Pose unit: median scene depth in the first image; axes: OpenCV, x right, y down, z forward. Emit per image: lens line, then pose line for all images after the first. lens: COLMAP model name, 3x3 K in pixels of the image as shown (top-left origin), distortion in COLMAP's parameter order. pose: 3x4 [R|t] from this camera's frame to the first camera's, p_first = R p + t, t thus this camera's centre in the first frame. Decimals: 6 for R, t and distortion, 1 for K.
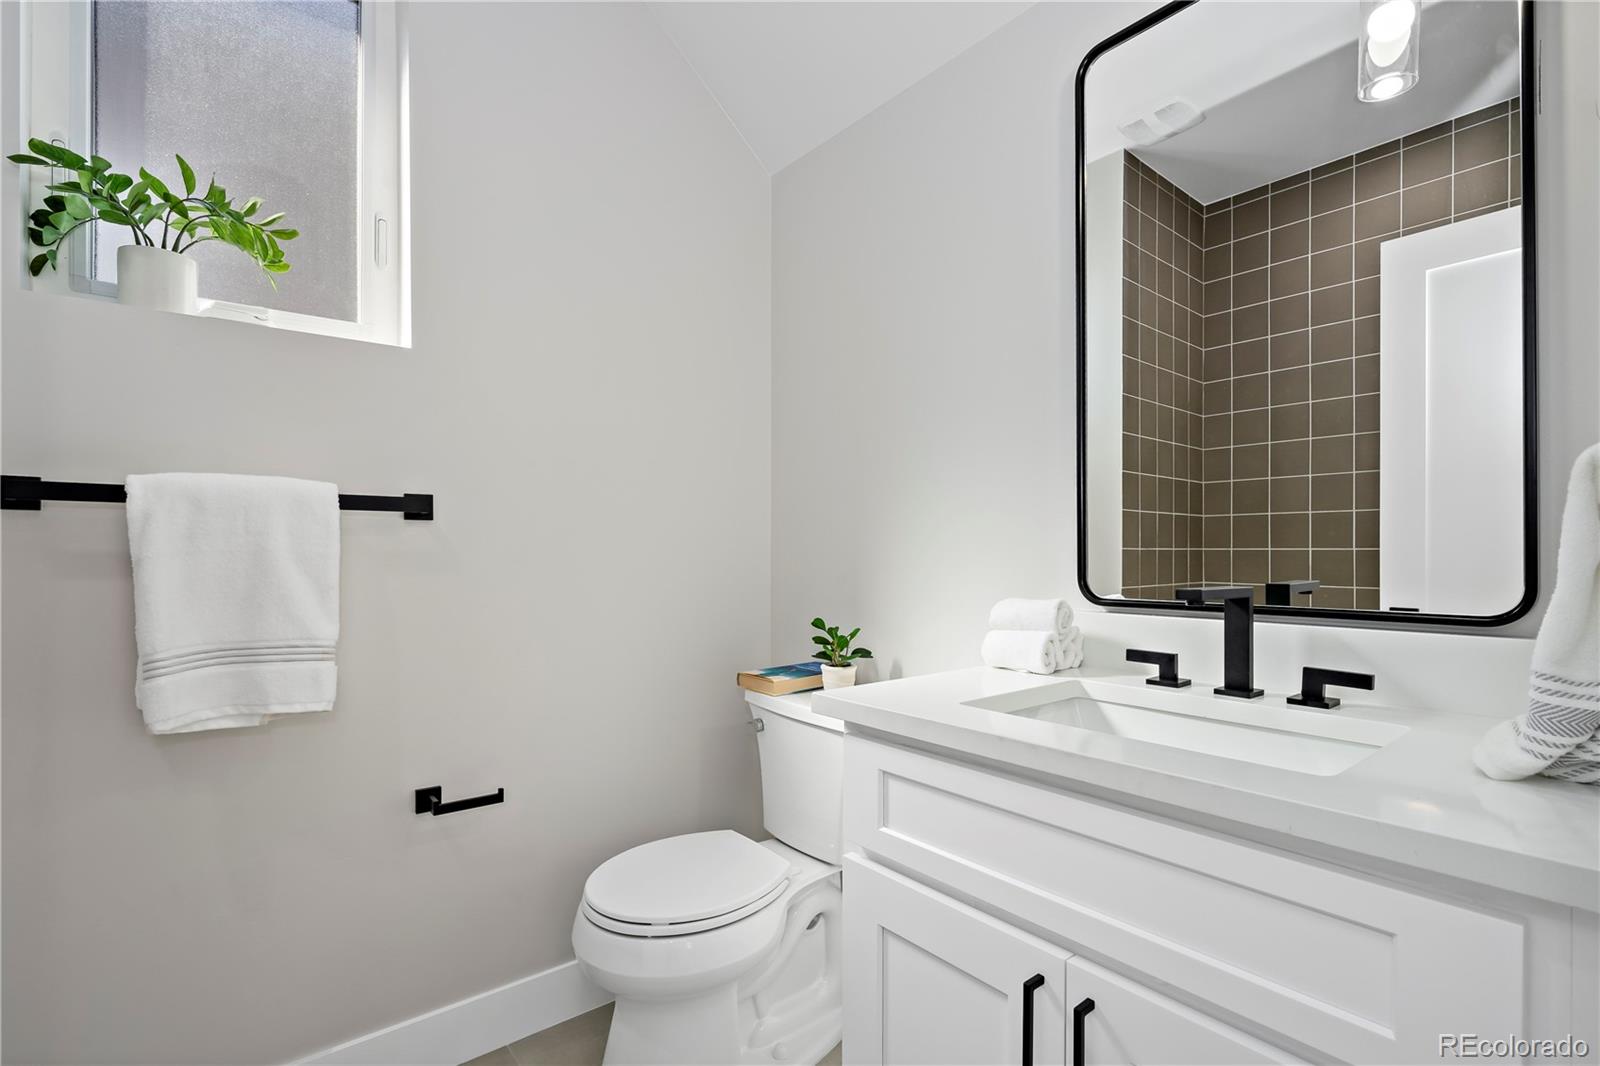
lens RADIAL K [[722.7, 0, 800.8], [0, 722.7, 558.3], [0, 0, 1]] dist [-0.002651, 0.000582]
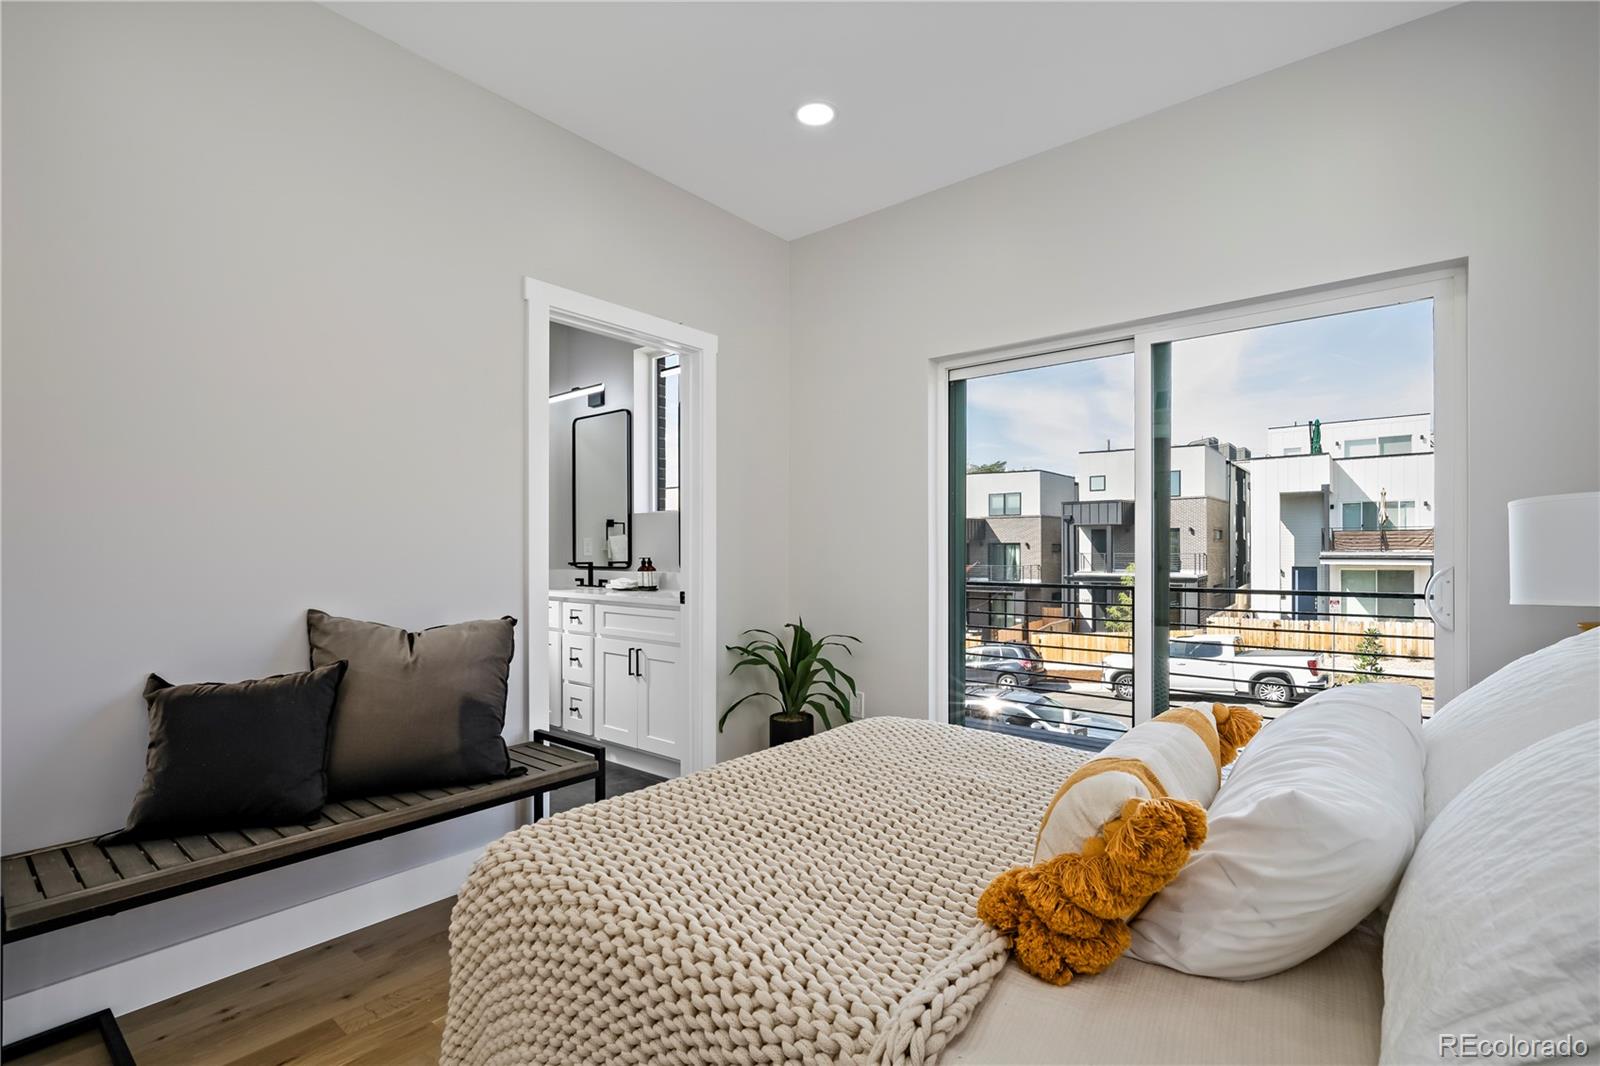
lens RADIAL K [[733.8, 0, 805.8], [0, 733.8, 552.7], [0, 0, 1]] dist [-0.000958, 0.001139]
pose [[0.979620, -0.005554, 0.200783, 0.368101], [0.009256, 0.999804, -0.017501, 0.056102], [-0.200647, 0.019002, 0.979479, -2.934130]]
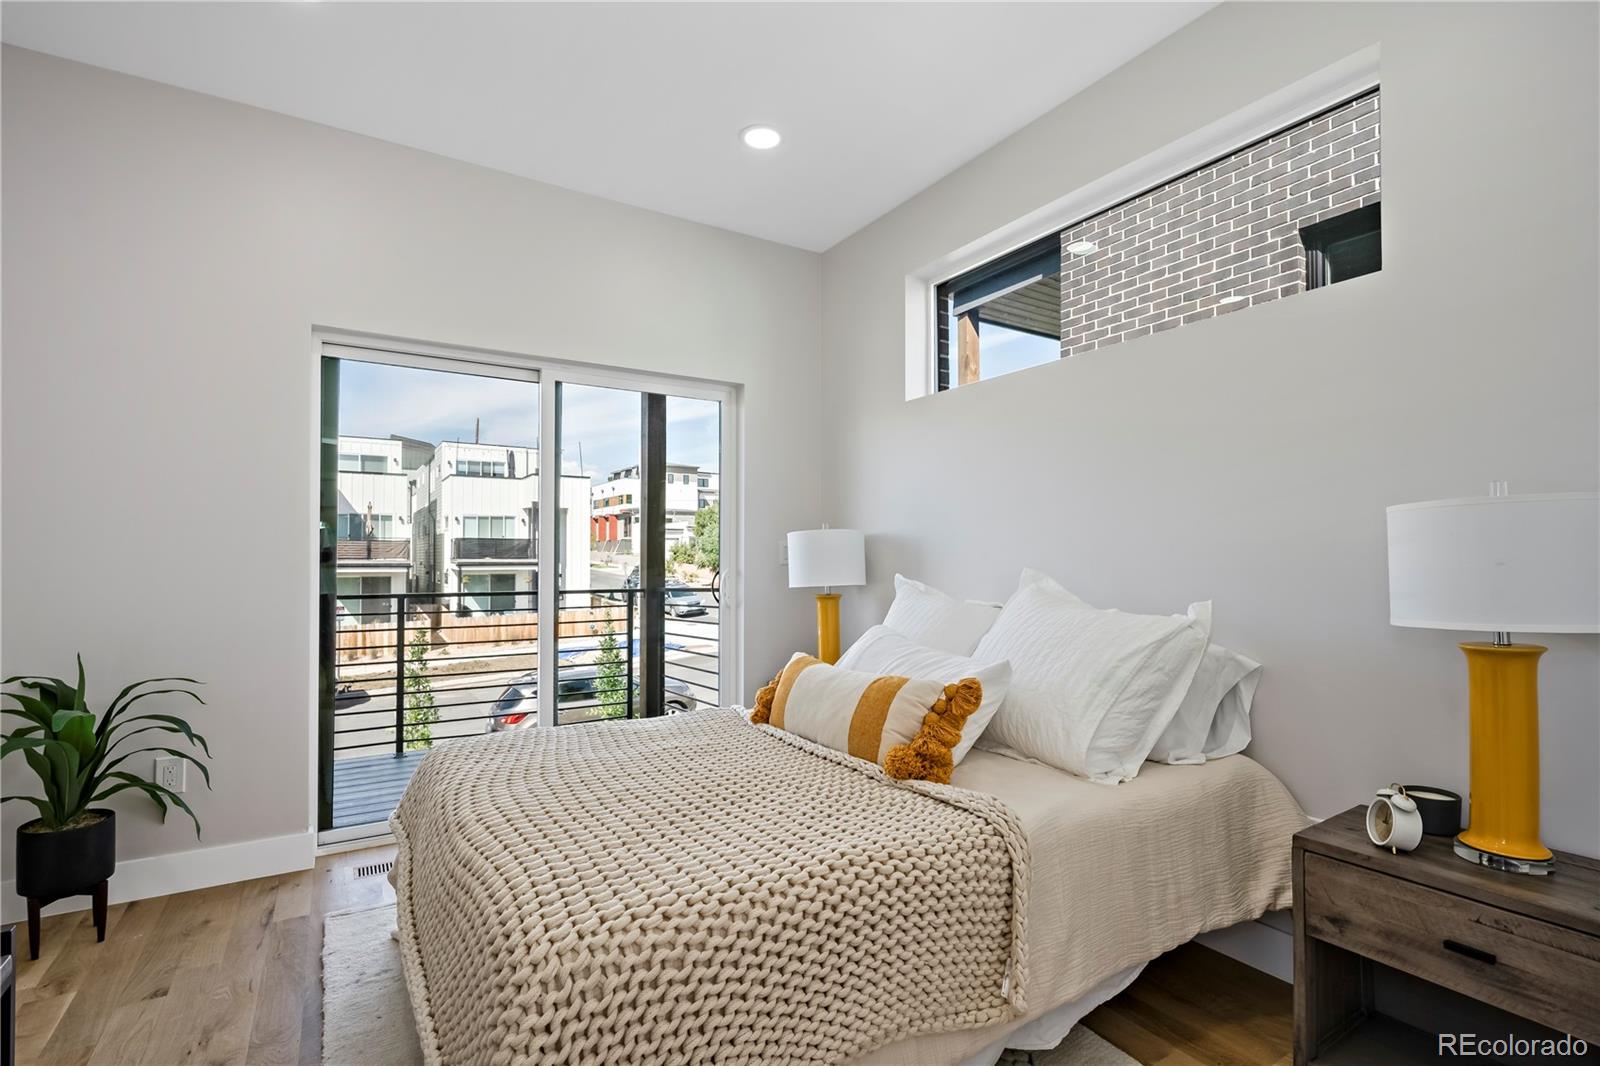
lens RADIAL K [[744.3, 0, 807.3], [0, 744.3, 553.9], [0, 0, 1]] dist [-0.011417, -0.000181]
pose [[0.124272, 0.004064, 0.992240, -0.880204], [0.020134, 0.999775, -0.006617, 0.039037], [-0.992044, 0.020800, 0.124162, -2.001613]]
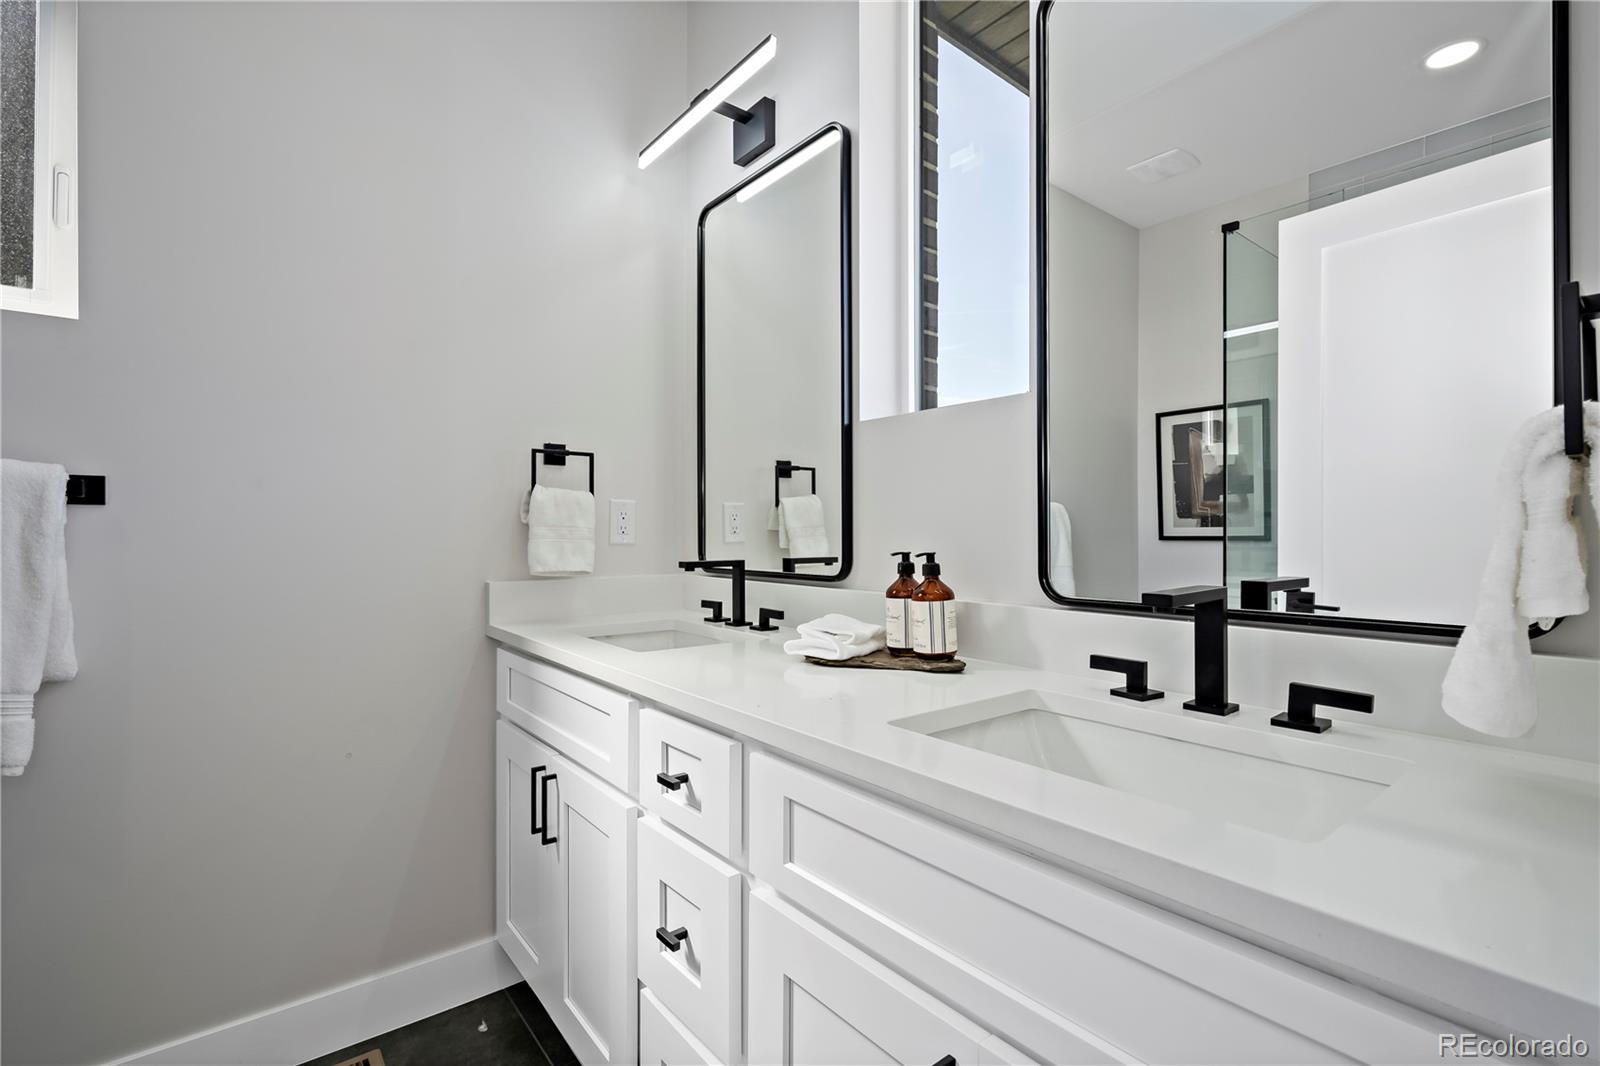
lens RADIAL K [[726.5, 0, 769.5], [0, 726.5, 530.9], [0, 0, 1]] dist [-0.002399, -0.000627]
pose [[0.998607, -0.004483, -0.052577, 0.133352], [0.003120, 0.999658, -0.025981, -0.002085], [0.052675, 0.025781, 0.998279, 0.120900]]
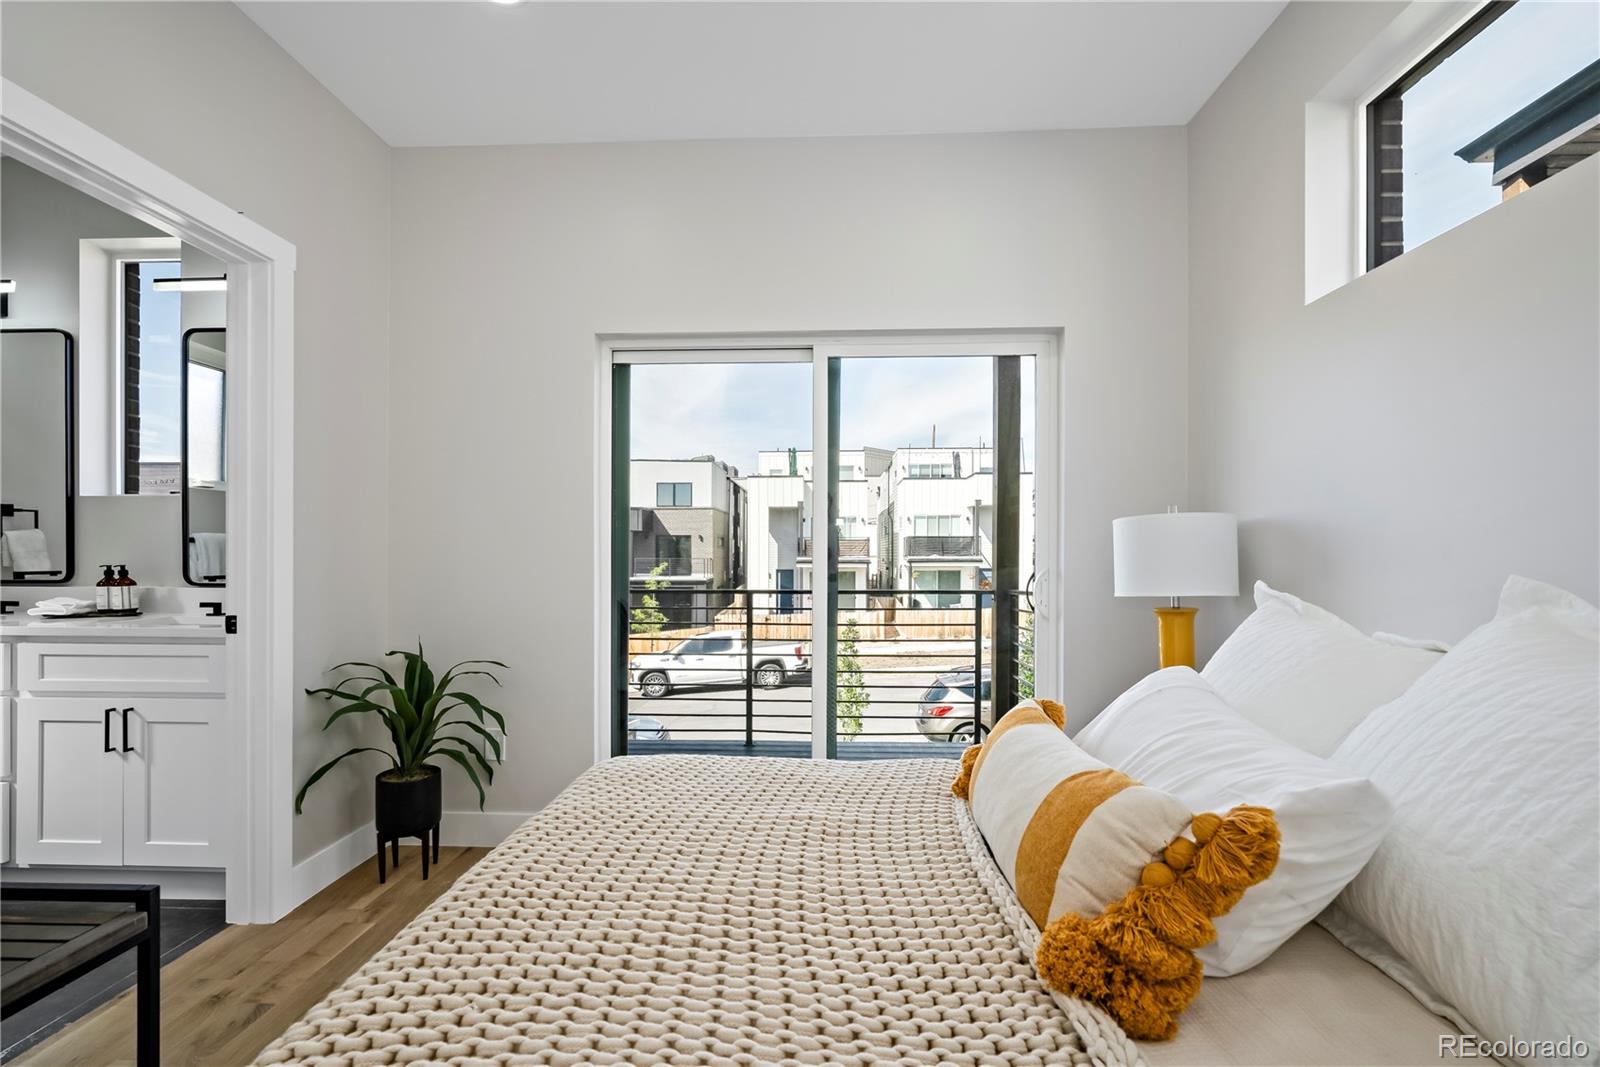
lens RADIAL K [[739.0, 0, 802.2], [0, 739.0, 556.9], [0, 0, 1]] dist [-0.003026, 0.000339]
pose [[0.666292, -0.004409, 0.745678, -0.022563], [0.017730, 0.999793, -0.009931, 0.045100], [-0.745481, 0.019838, 0.666232, -2.348636]]
